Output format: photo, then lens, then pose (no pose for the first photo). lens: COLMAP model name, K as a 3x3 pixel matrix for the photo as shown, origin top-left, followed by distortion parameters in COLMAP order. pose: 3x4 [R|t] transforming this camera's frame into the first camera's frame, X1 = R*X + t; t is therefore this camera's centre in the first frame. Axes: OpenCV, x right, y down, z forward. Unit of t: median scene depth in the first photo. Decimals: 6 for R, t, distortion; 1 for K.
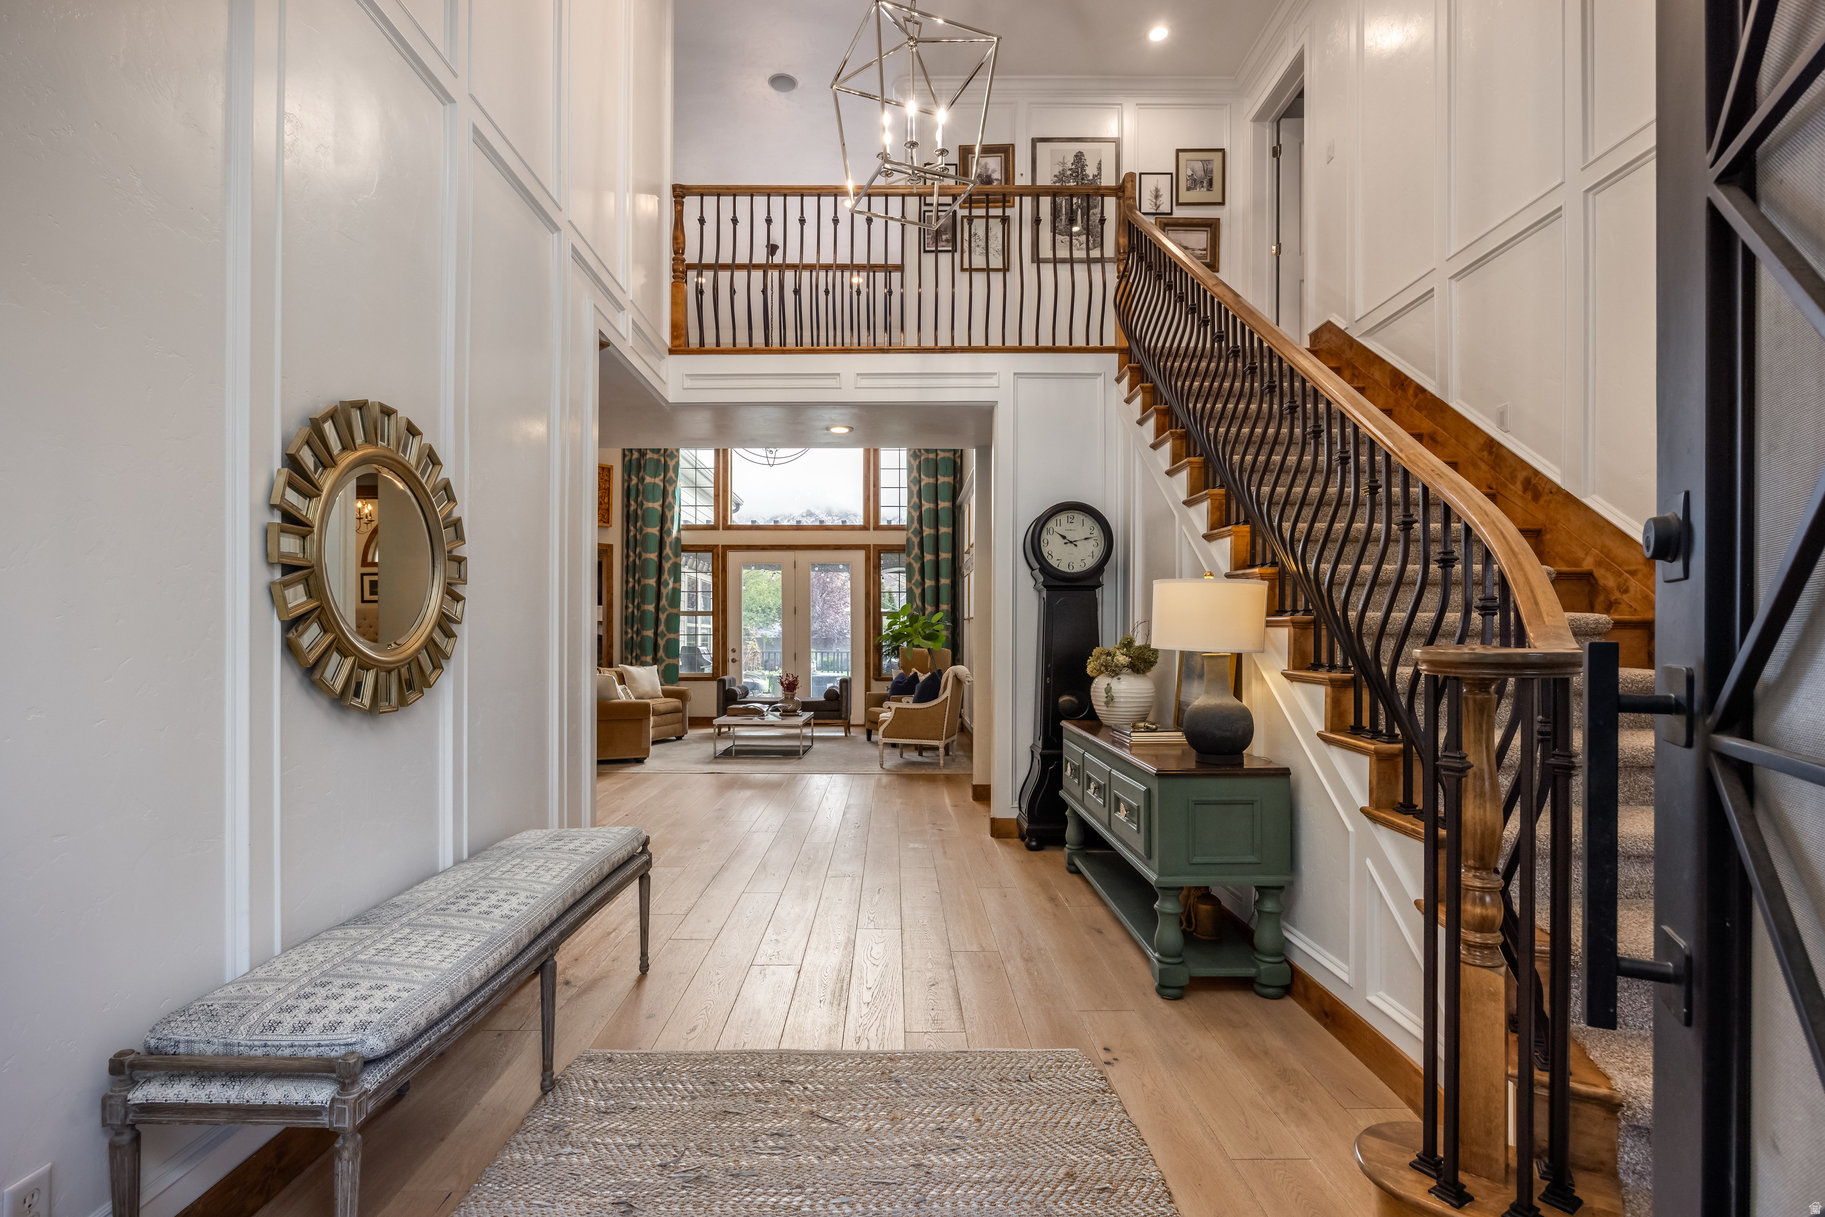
lens RADIAL K [[877.1, 0, 943.2], [0, 877.1, 618.7], [0, 0, 1]] dist [0.001007, 0.000695]
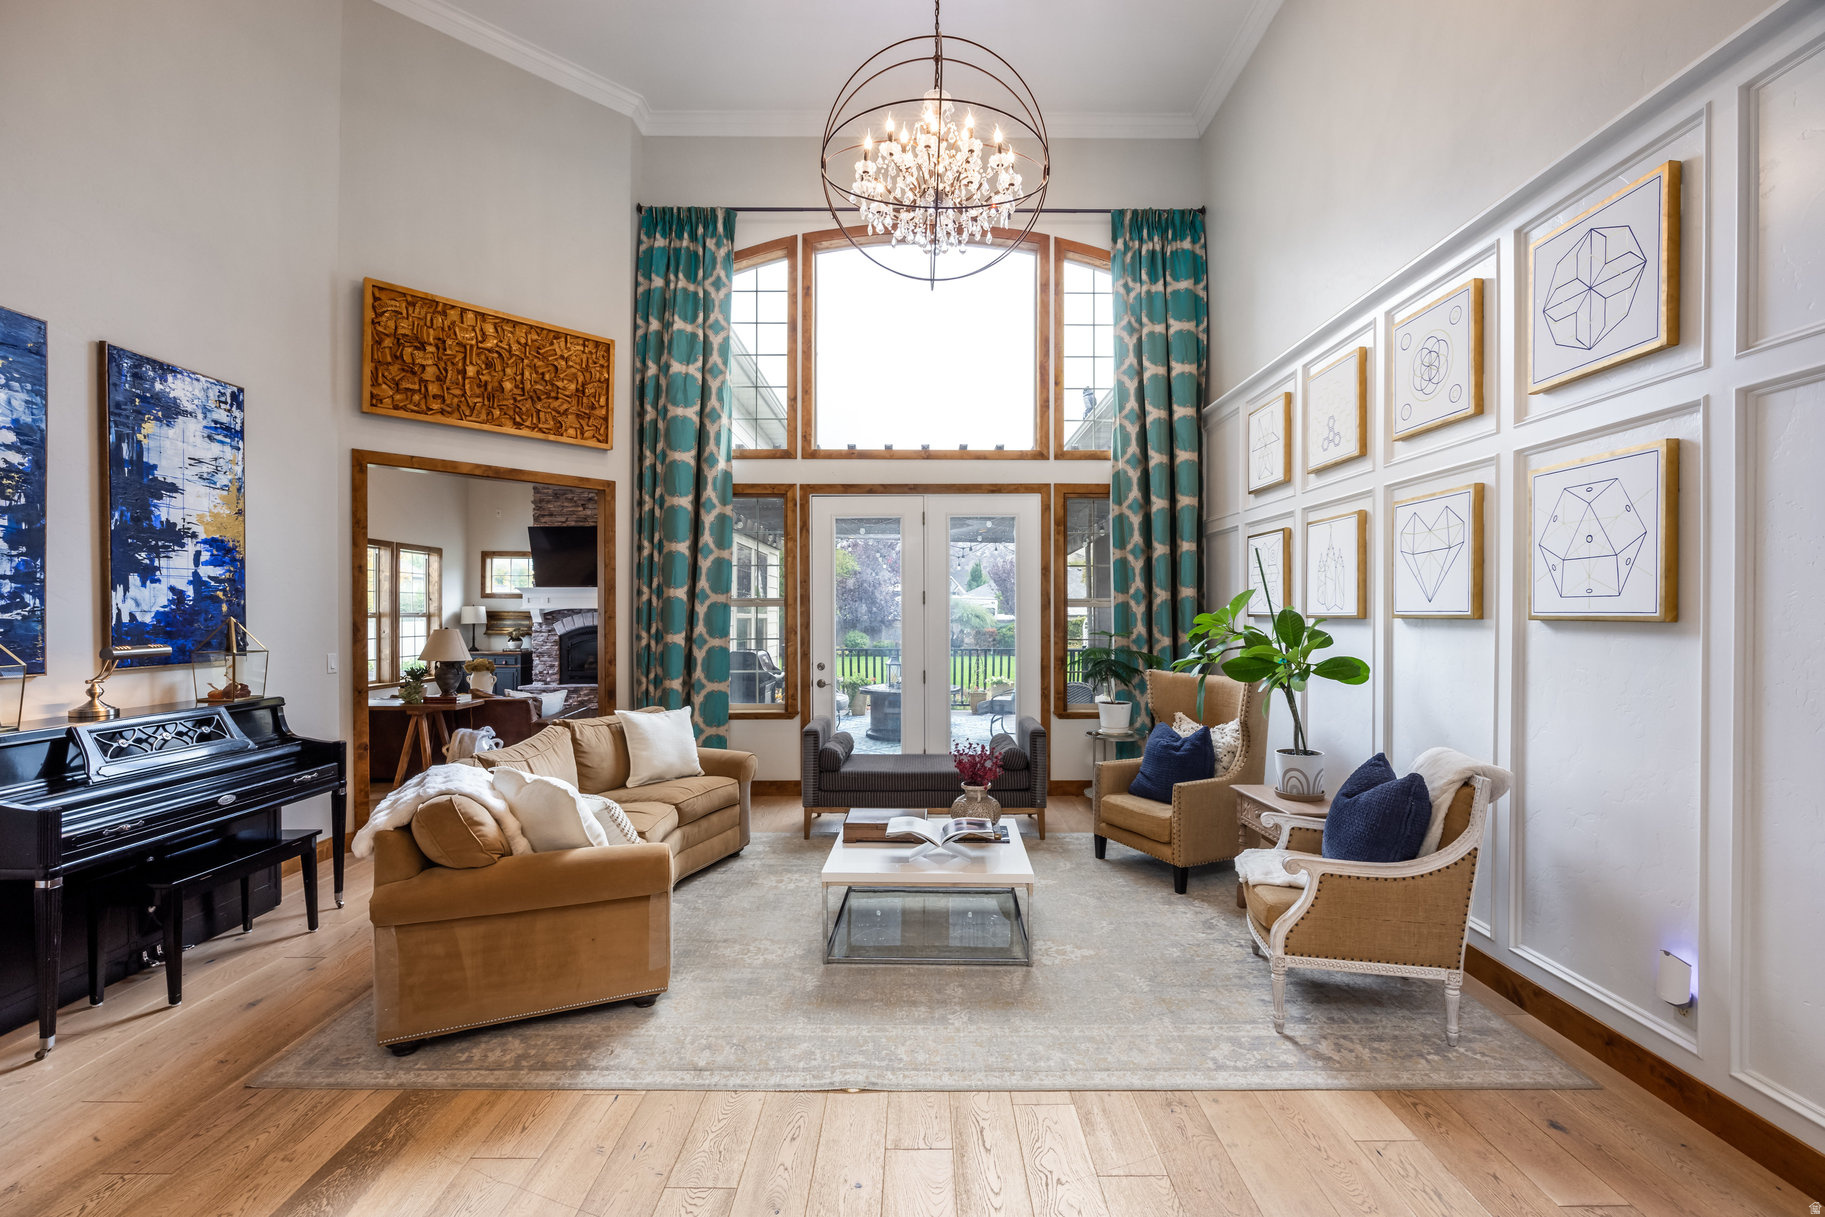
lens RADIAL K [[877.1, 0, 902.2], [0, 877.1, 605.6], [0, 0, 1]] dist [0.001007, 0.000695]
pose [[0.996470, 0.002164, -0.083924, -0.139733], [-0.001467, 0.999964, 0.008368, -0.009114], [0.083939, -0.008215, 0.996437, 0.436645]]
